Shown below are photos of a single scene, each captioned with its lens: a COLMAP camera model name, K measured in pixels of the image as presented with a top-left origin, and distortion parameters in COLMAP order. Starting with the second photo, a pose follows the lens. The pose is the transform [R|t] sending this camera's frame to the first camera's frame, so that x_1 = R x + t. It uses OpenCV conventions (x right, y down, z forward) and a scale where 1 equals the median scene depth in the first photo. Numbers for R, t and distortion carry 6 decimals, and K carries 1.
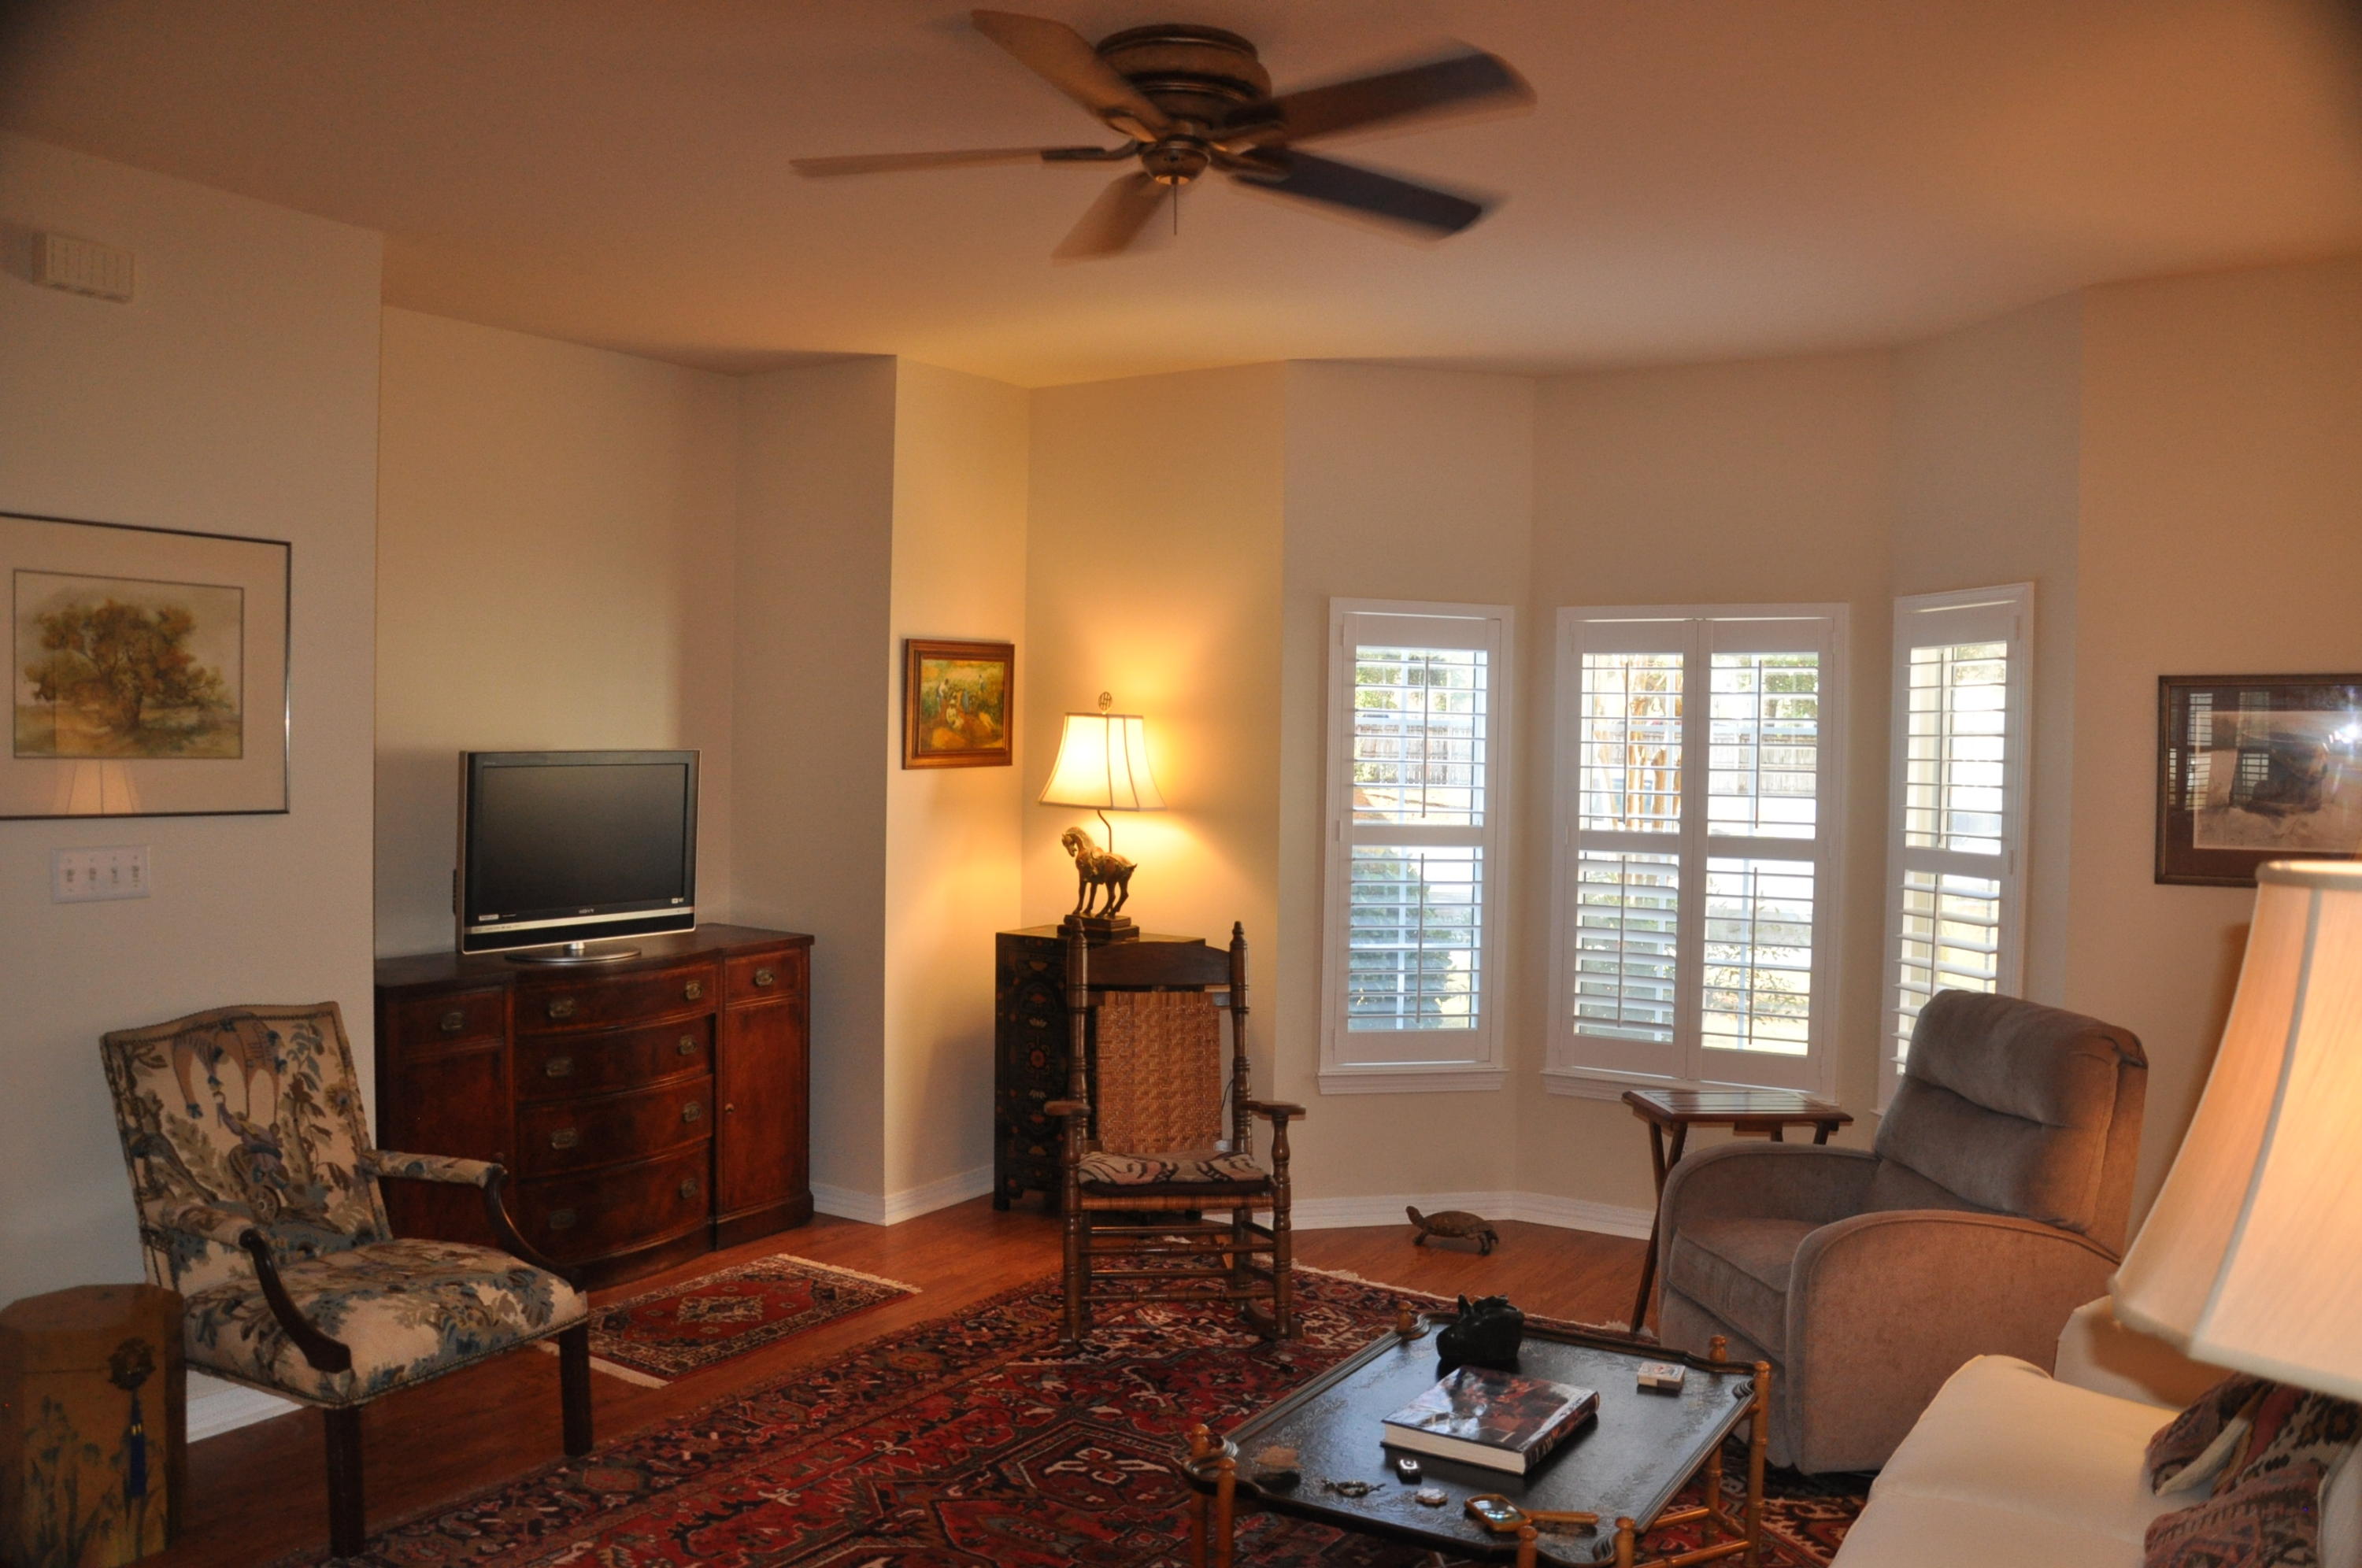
lens RADIAL K [[1859.0, 0, 1167.0], [0, 1859.0, 791.8], [0, 0, 1]] dist [-0.150188, 0.128888]
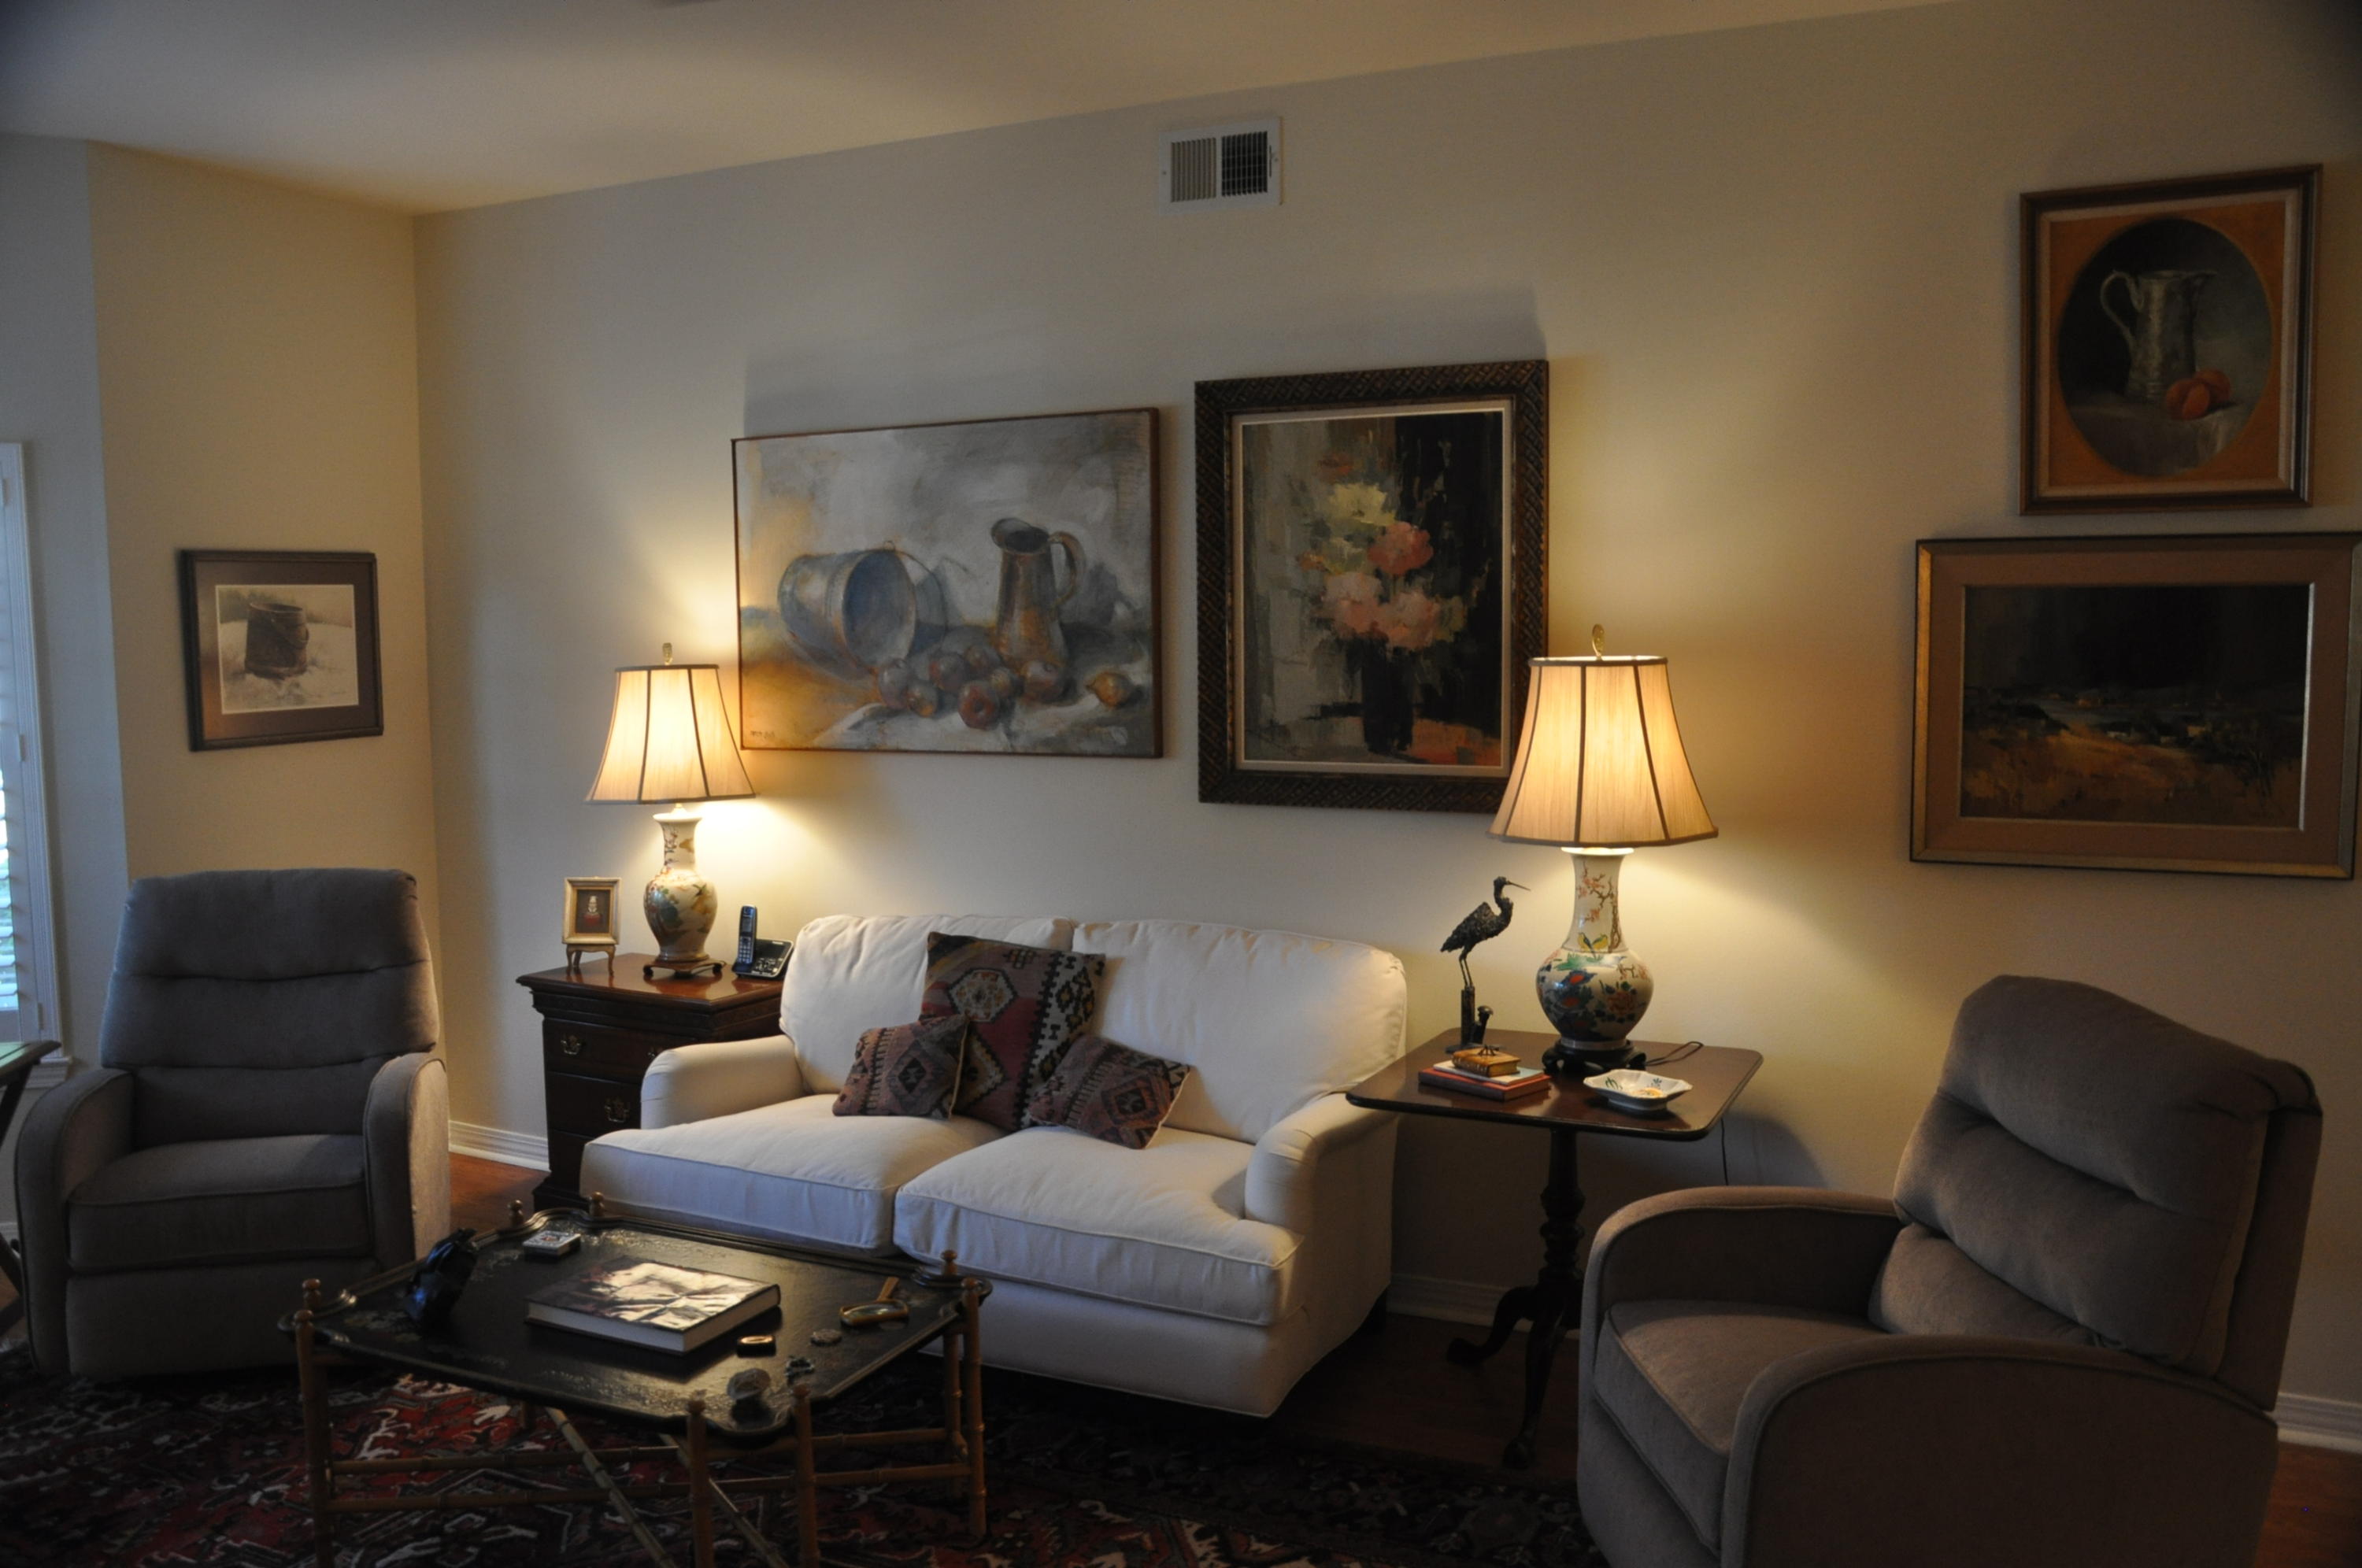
lens RADIAL K [[1859.0, 0, 1167.0], [0, 1859.0, 791.8], [0, 0, 1]] dist [-0.150188, 0.128888]
pose [[-0.111237, -0.106706, 0.988049, -0.428487], [0.033149, 0.993267, 0.111002, -0.017614], [-0.993241, 0.045100, -0.106951, 0.438881]]
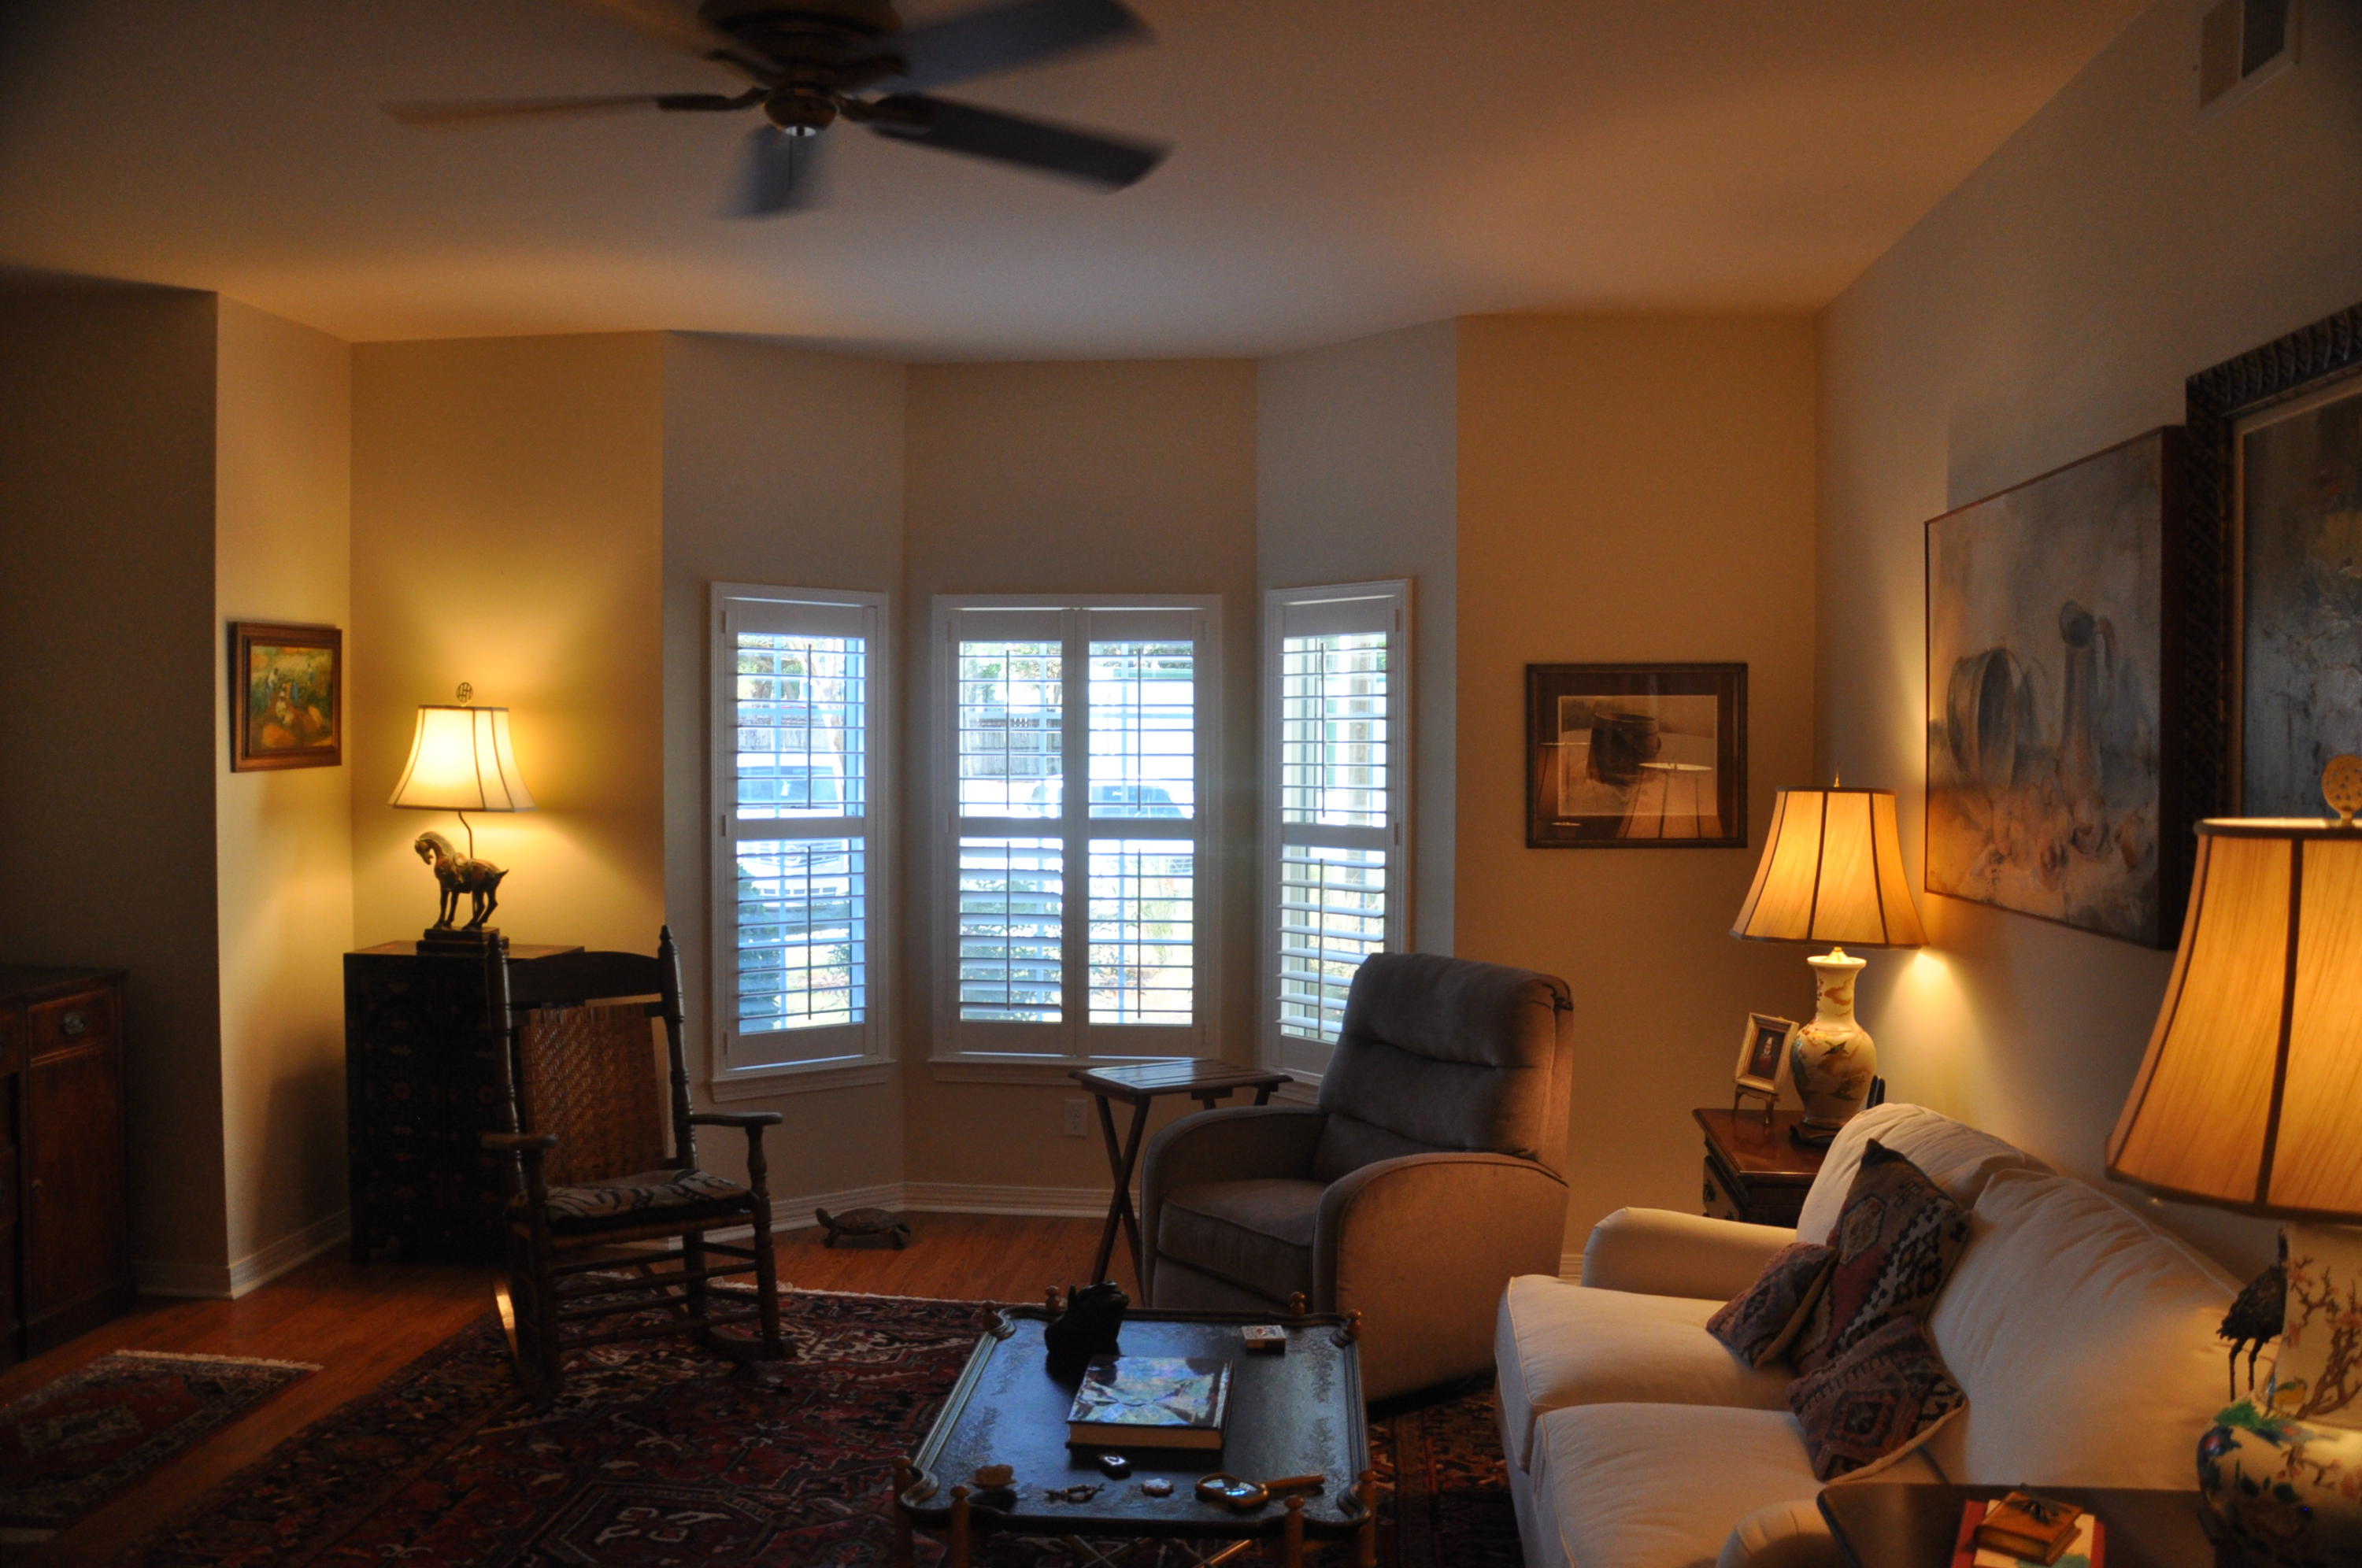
lens RADIAL K [[1859.0, 0, 1167.0], [0, 1859.0, 791.8], [0, 0, 1]] dist [-0.150188, 0.128888]
pose [[0.892329, -0.026589, 0.450601, -0.139029], [0.023862, 0.999646, 0.011733, -0.002482], [-0.450754, 0.000283, 0.892648, 0.049967]]
